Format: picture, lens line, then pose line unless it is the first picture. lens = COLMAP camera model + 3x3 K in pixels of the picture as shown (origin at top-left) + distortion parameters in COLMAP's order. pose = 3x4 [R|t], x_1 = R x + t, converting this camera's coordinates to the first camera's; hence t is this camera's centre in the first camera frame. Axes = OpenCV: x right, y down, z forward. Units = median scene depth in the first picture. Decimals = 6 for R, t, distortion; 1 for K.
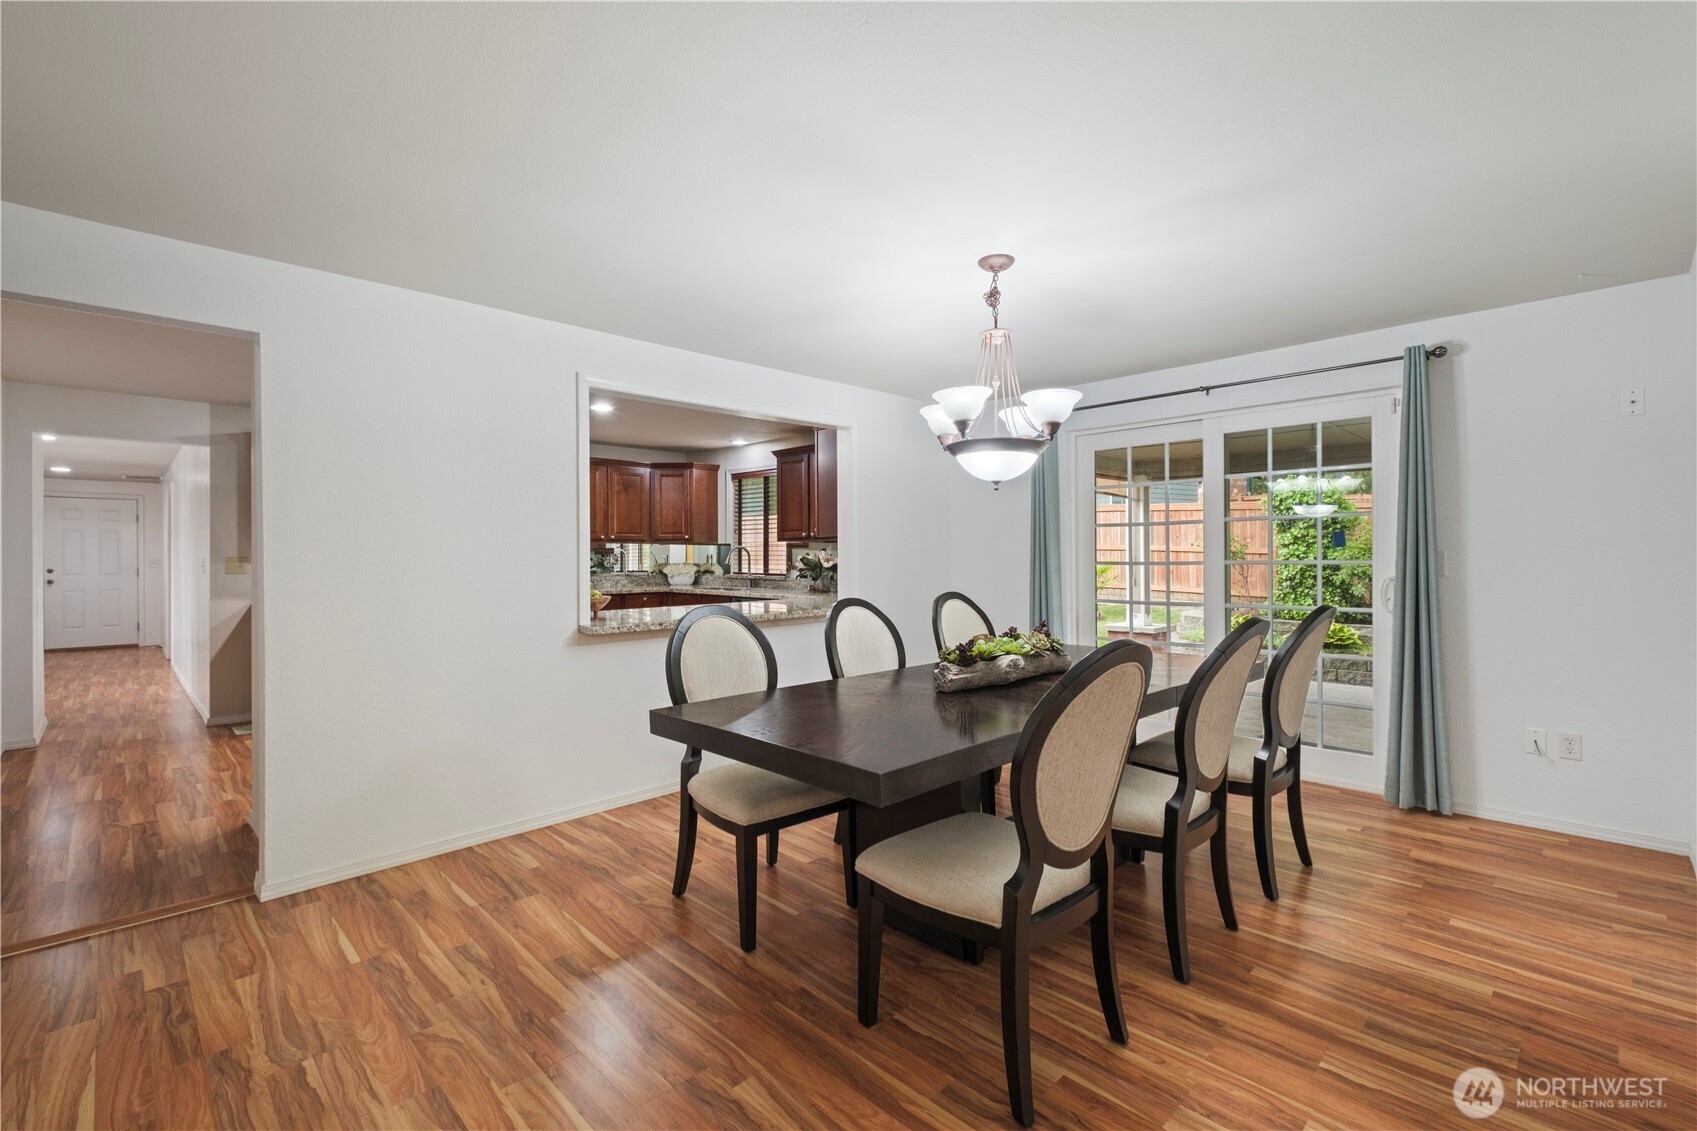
lens RADIAL K [[739.2, 0, 846.8], [0, 739.2, 554.9], [0, 0, 1]] dist [0.003099, -0.004309]
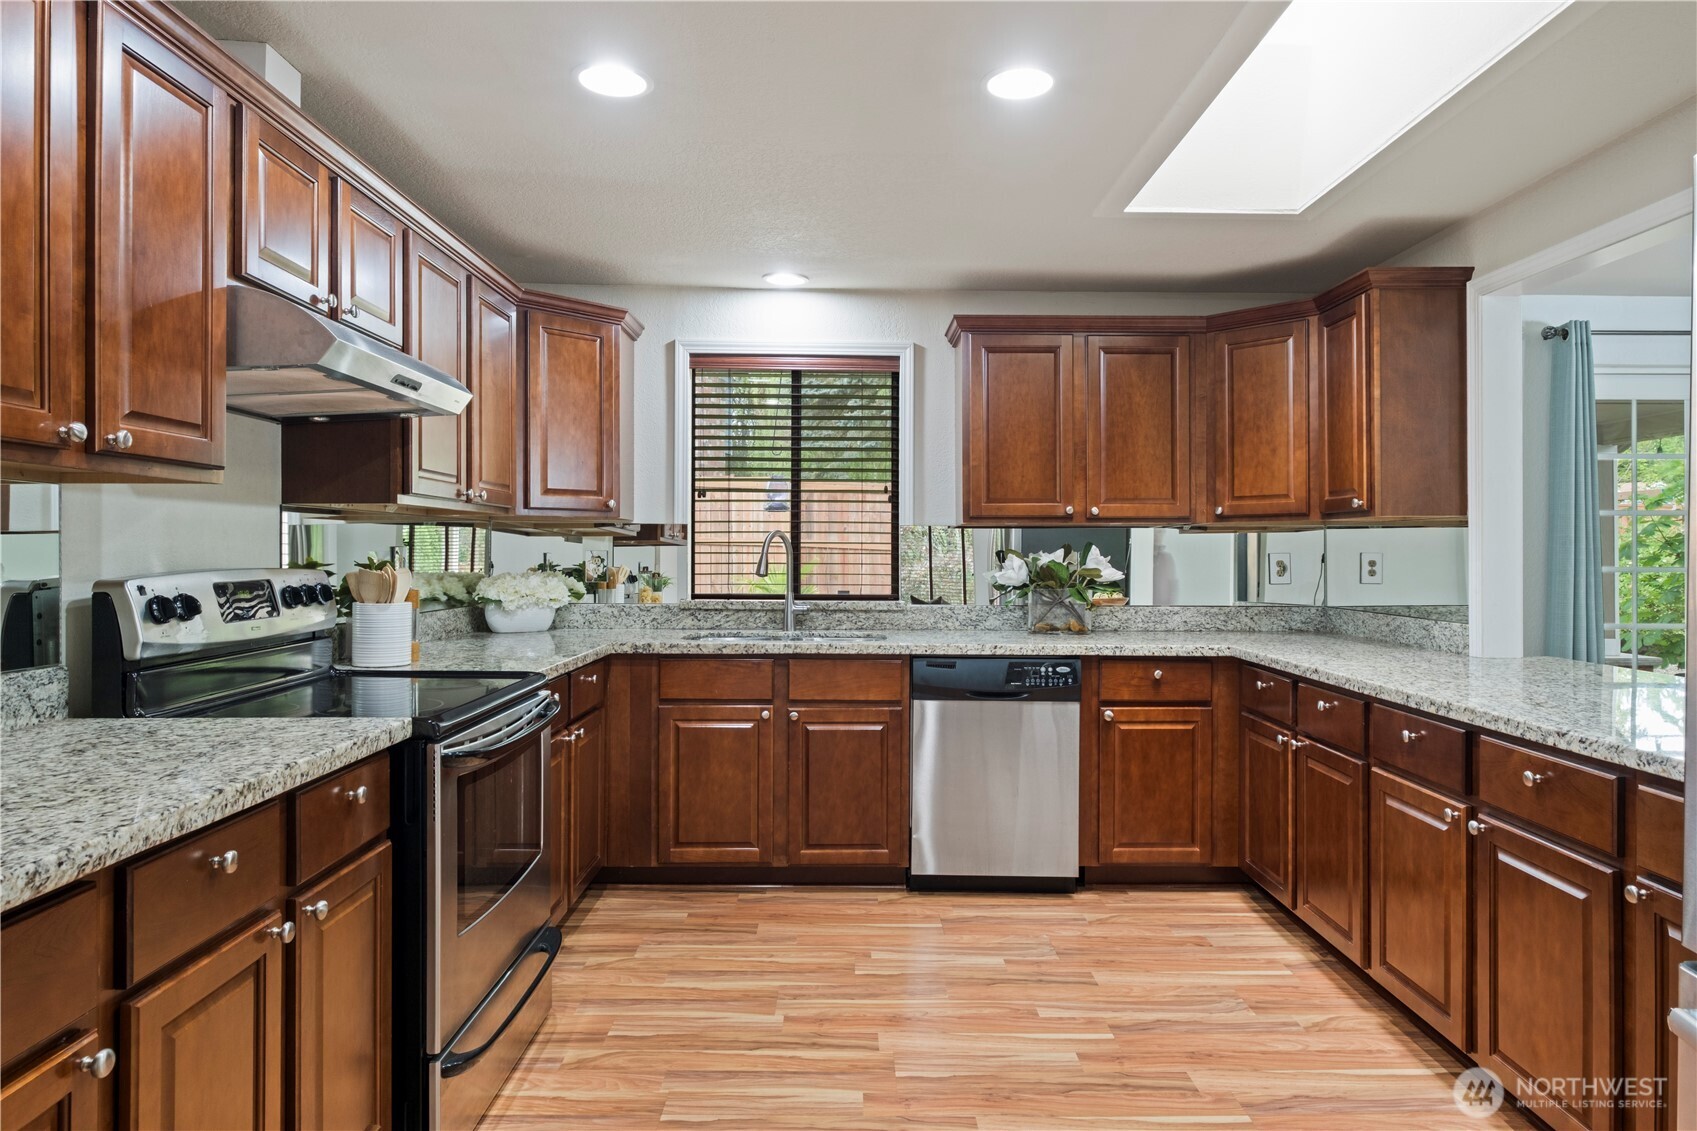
lens RADIAL K [[1039.9, 0, 869.1], [0, 1039.9, 550.0], [0, 0, 1]] dist [-0.003008, 0.002747]
pose [[0.688785, 0.006073, 0.724940, -1.267993], [-0.006185, 0.999978, -0.002500, -0.000159], [-0.724939, -0.002762, 0.688807, 1.342258]]
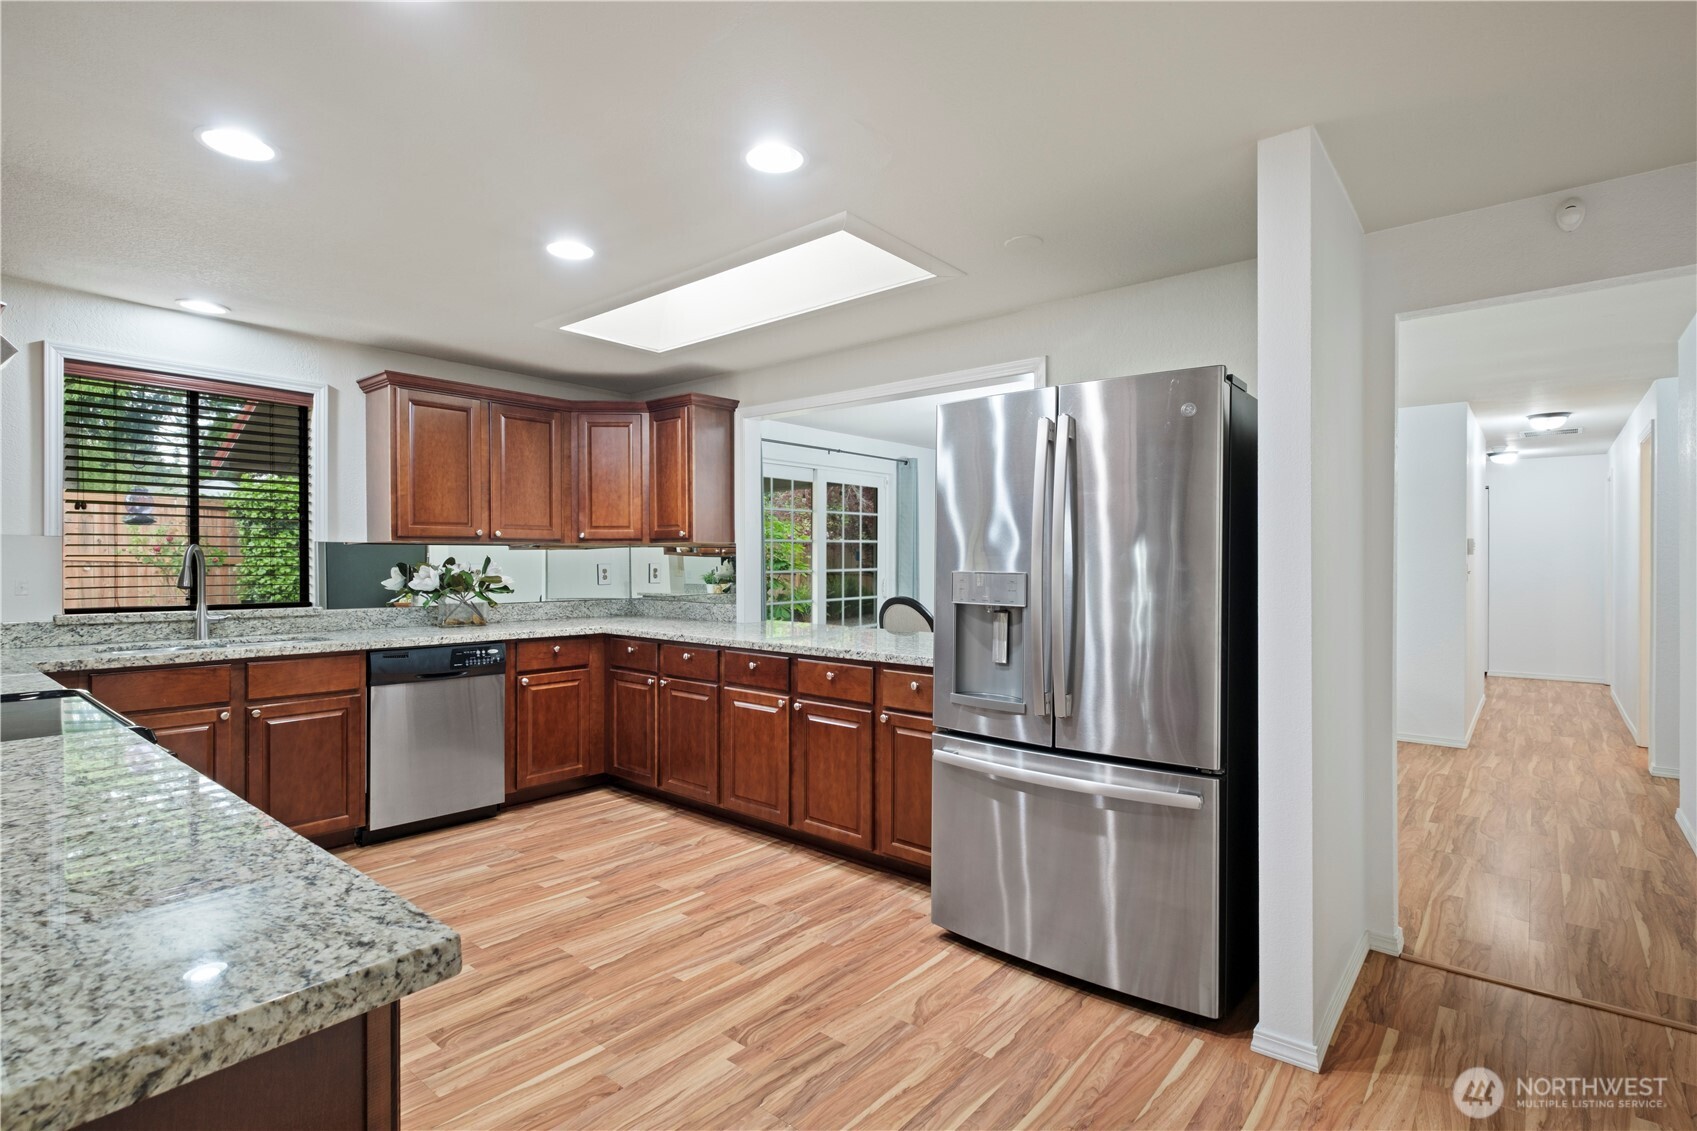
lens RADIAL K [[824.3, 0, 848.5], [0, 824.3, 565.5], [0, 0, 1]] dist [-0.002941, -0.000699]
pose [[-0.094975, -0.001881, 0.995478, -1.581021], [-0.002273, 0.999996, 0.001673, -0.003601], [-0.995477, -0.002104, -0.094979, 1.583687]]
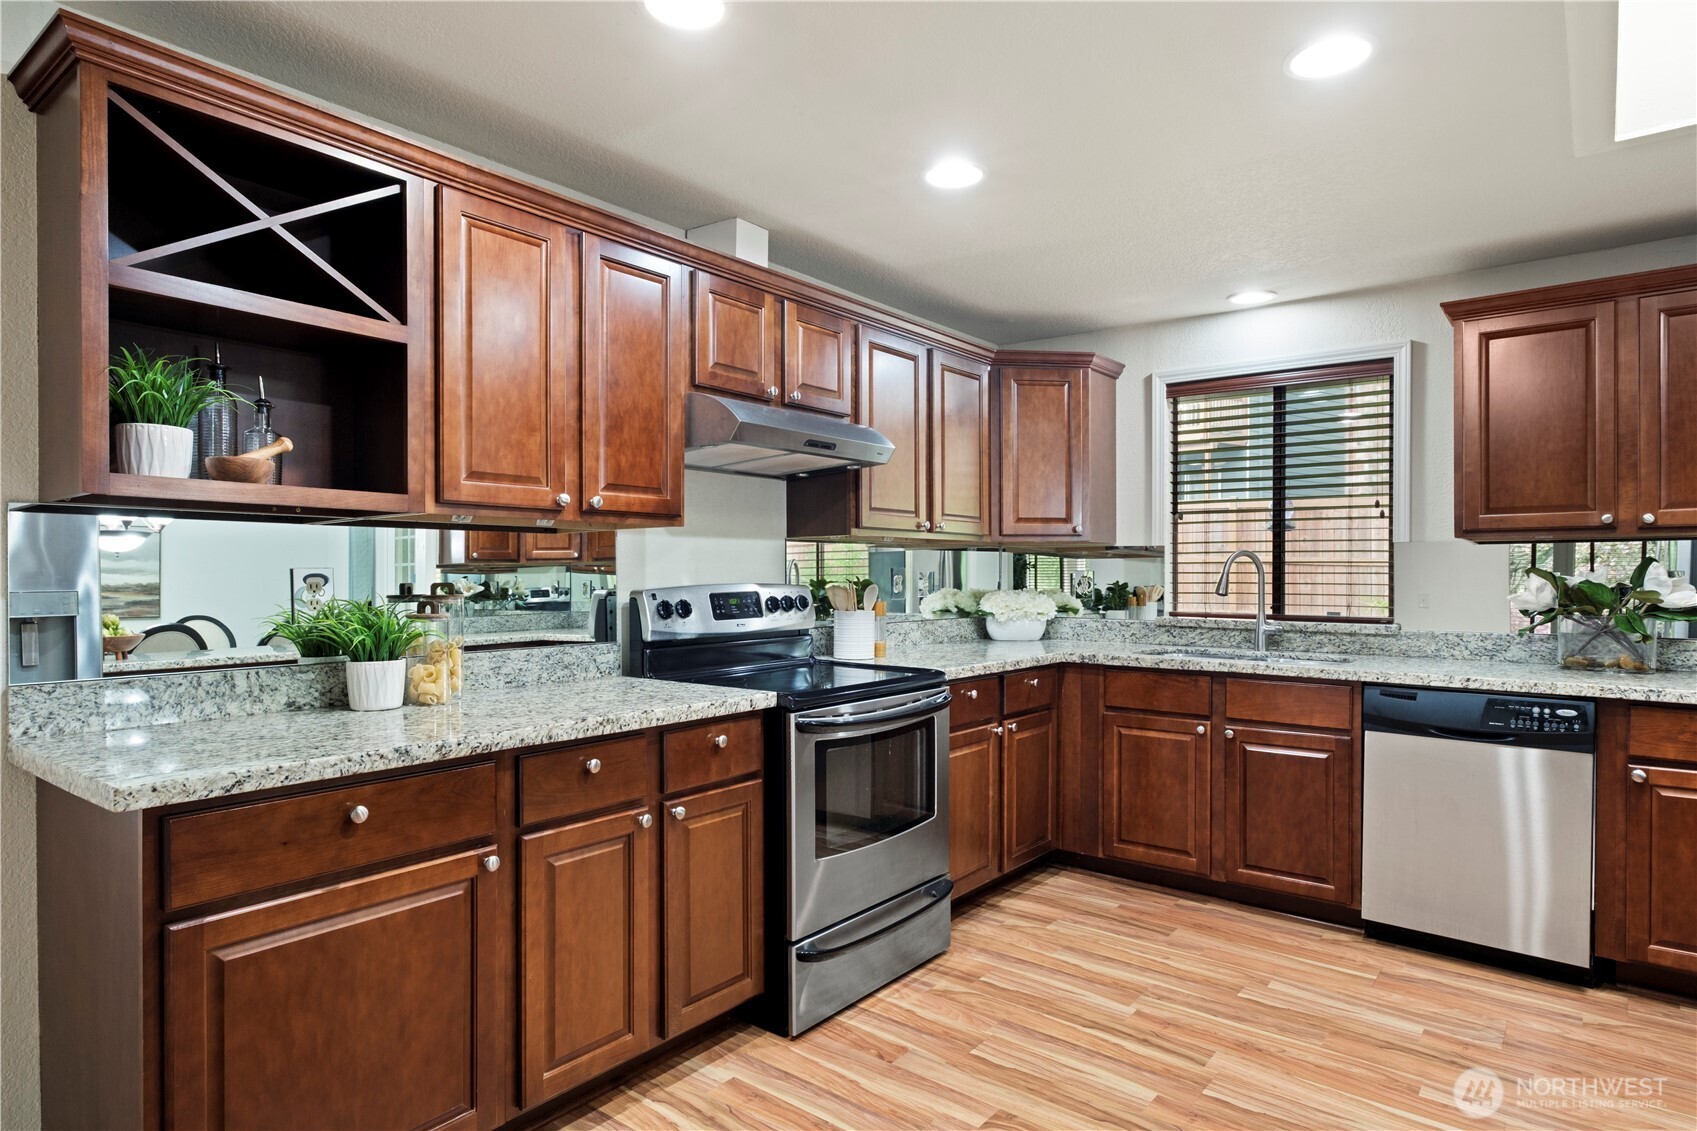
lens RADIAL K [[958.7, 0, 839.0], [0, 958.7, 580.9], [0, 0, 1]] dist [0.000805, -0.000230]
pose [[0.994021, 0.001921, 0.109170, -1.024414], [-0.003069, 0.999942, 0.010346, 0.000642], [-0.109144, -0.010619, 0.993969, 1.170485]]
